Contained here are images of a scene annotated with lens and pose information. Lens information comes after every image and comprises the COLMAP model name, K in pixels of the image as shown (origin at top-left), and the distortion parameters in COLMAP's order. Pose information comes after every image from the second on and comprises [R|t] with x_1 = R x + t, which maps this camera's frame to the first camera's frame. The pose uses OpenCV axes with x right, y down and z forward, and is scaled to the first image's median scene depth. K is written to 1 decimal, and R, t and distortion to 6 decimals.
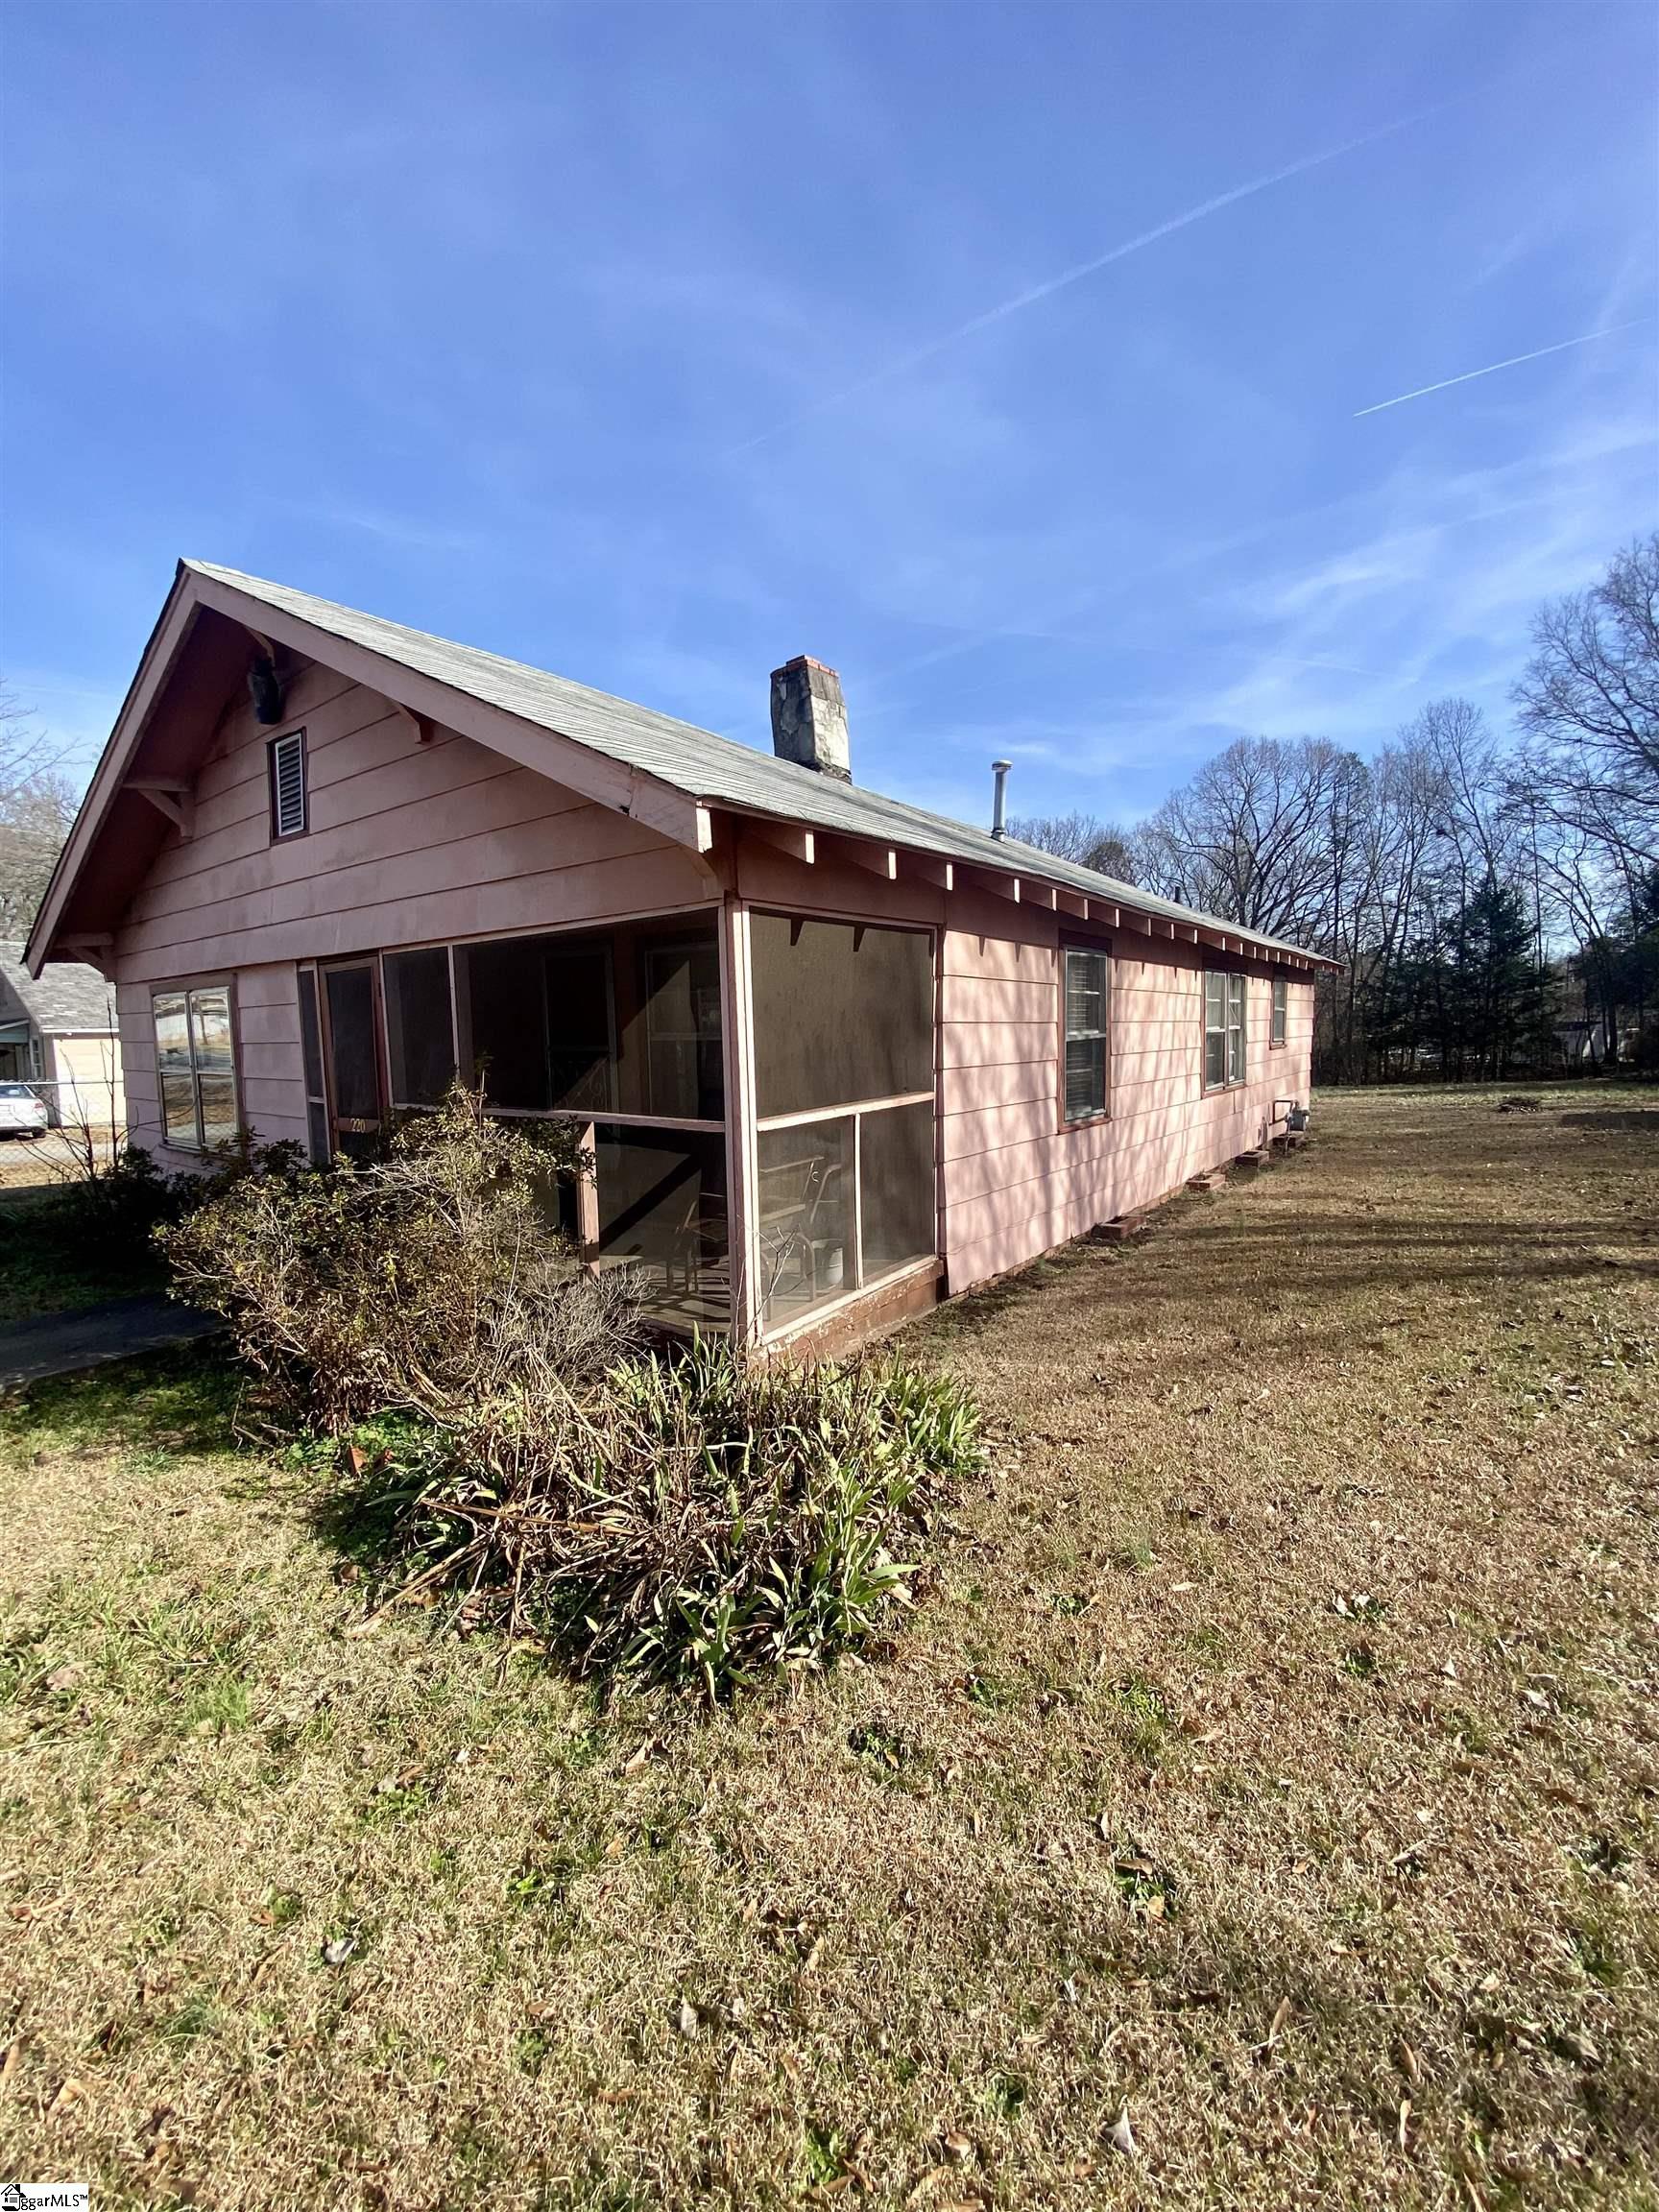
lens RADIAL K [[897.6, 0, 832.1], [0, 897.6, 1106.8], [0, 0, 1]] dist [0.001266, -0.000616]
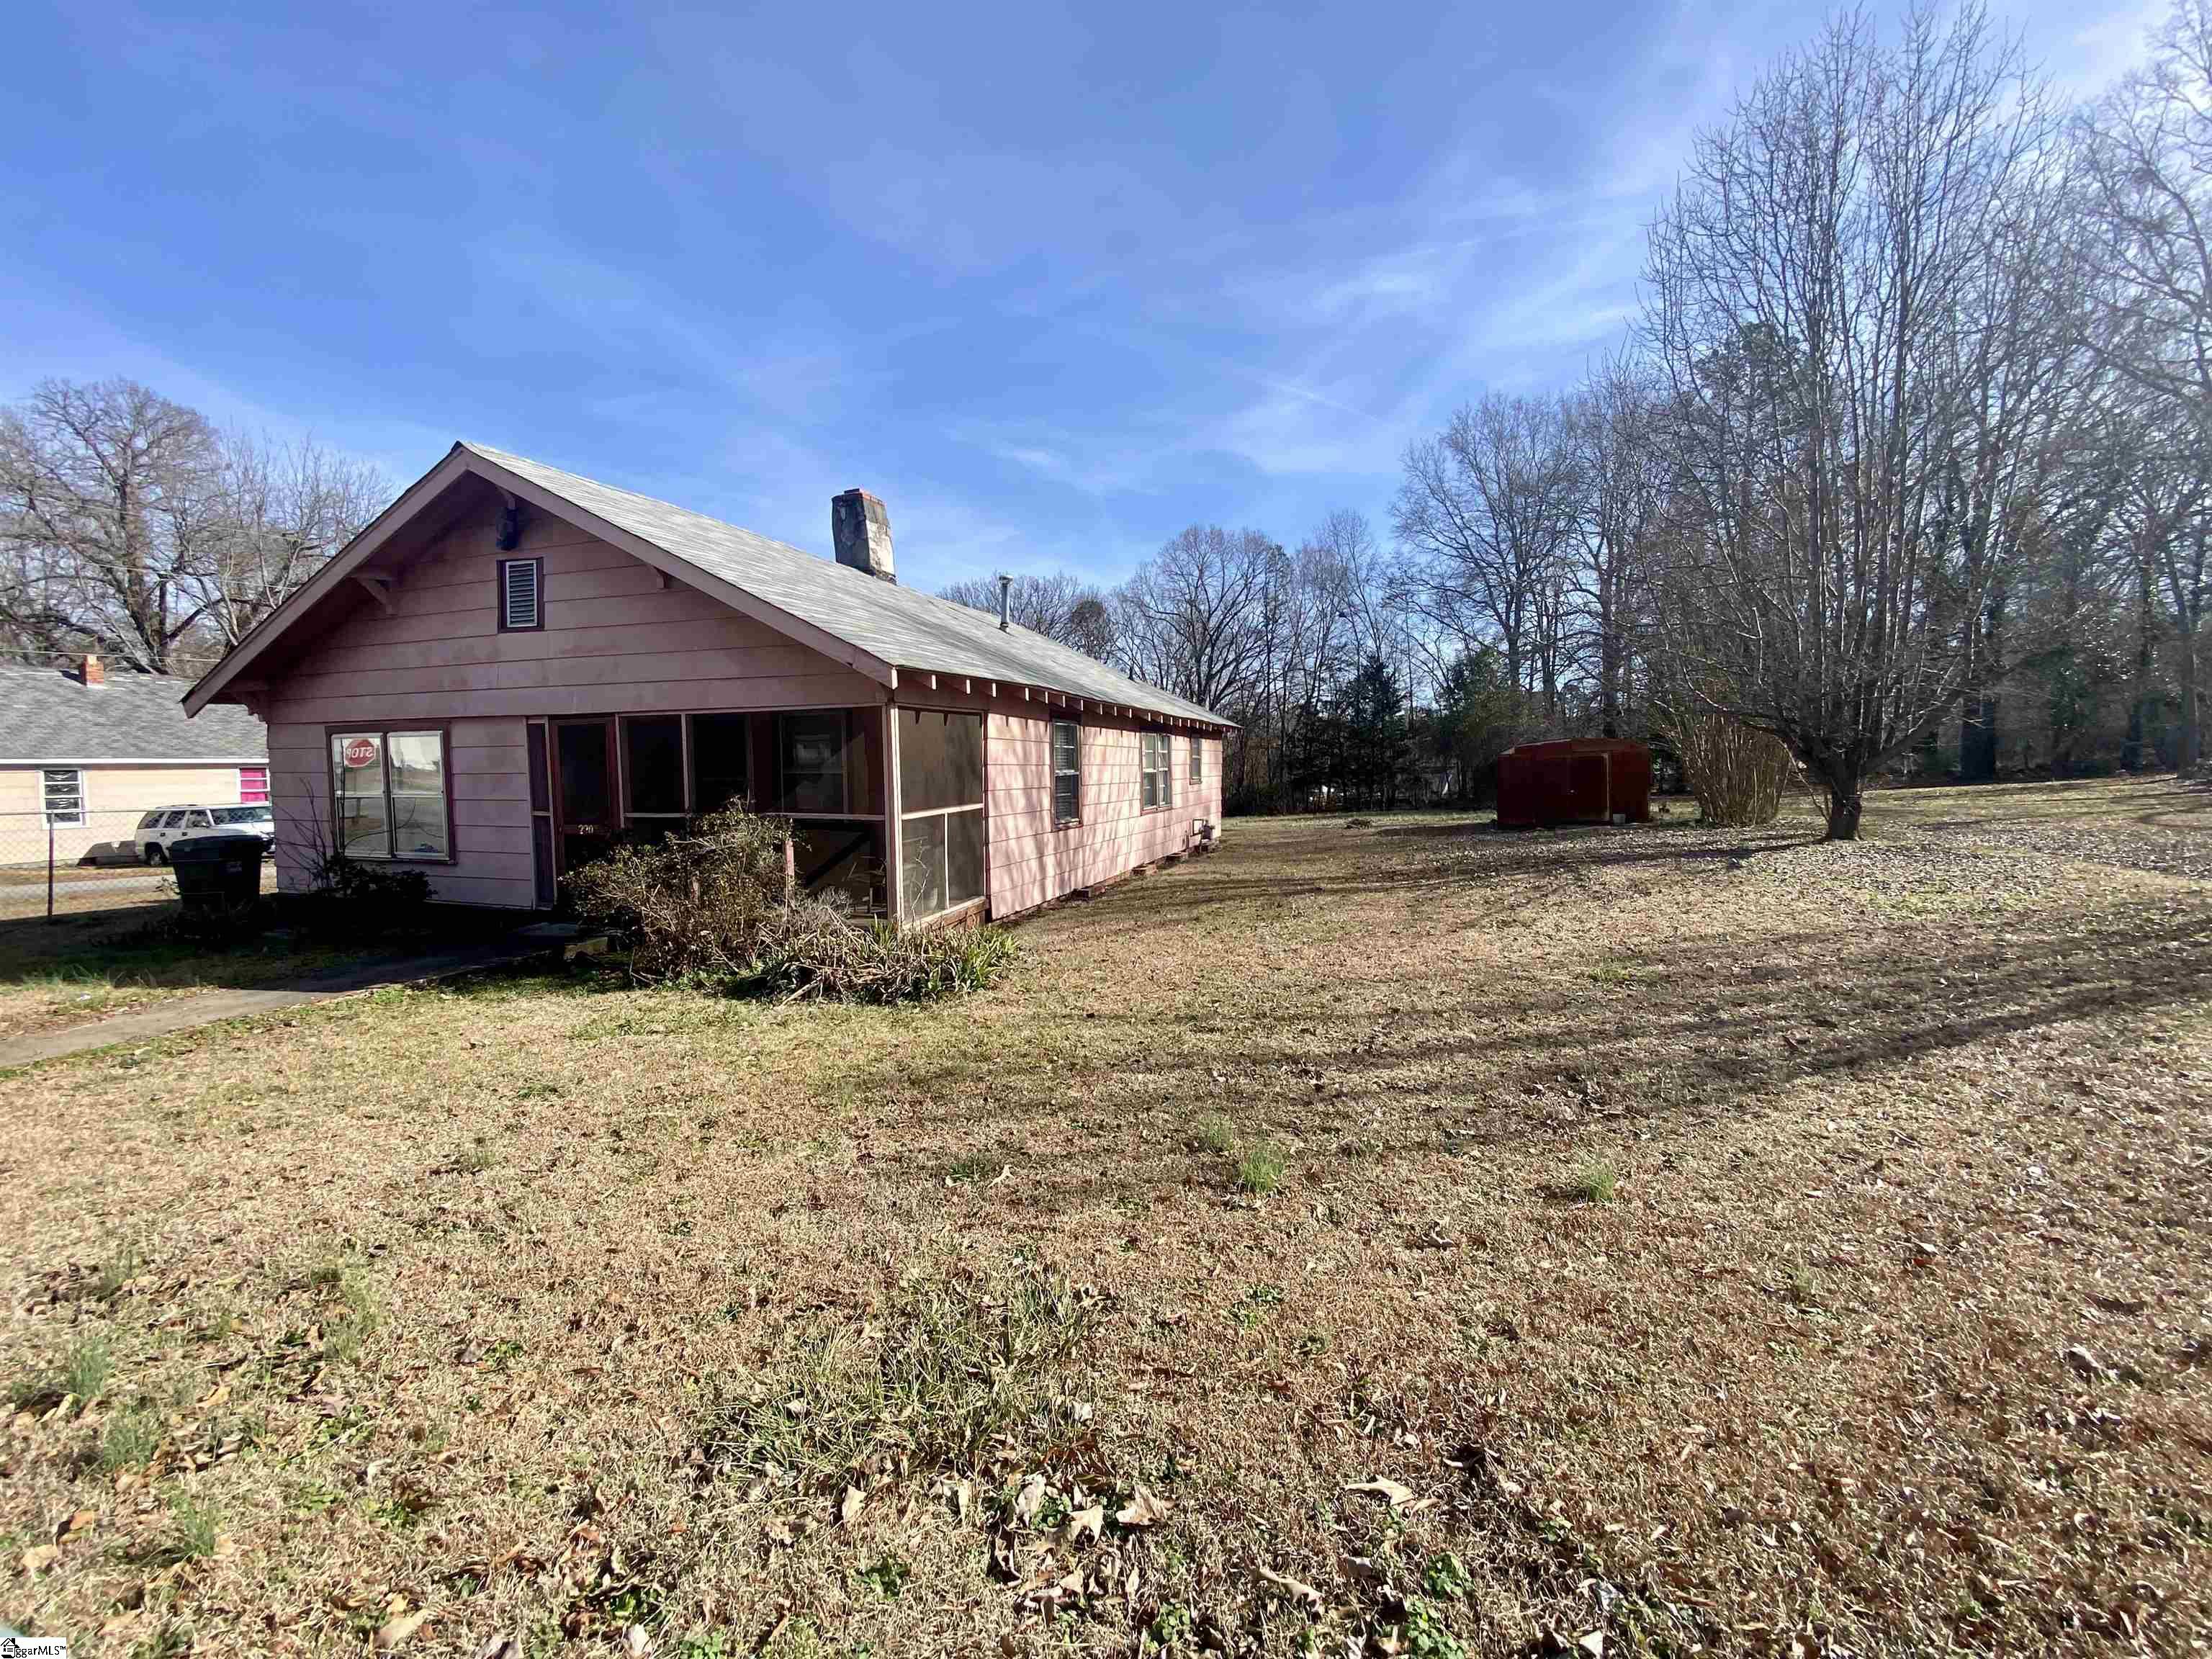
lens RADIAL K [[897.6, 0, 1105.9], [0, 897.6, 826.3], [0, 0, 1]] dist [0.001266, -0.000616]
pose [[0.951924, -0.010392, 0.306157, -0.137155], [0.017209, 0.999660, -0.019575, 0.046078], [-0.305850, 0.023902, 0.951780, -0.528854]]
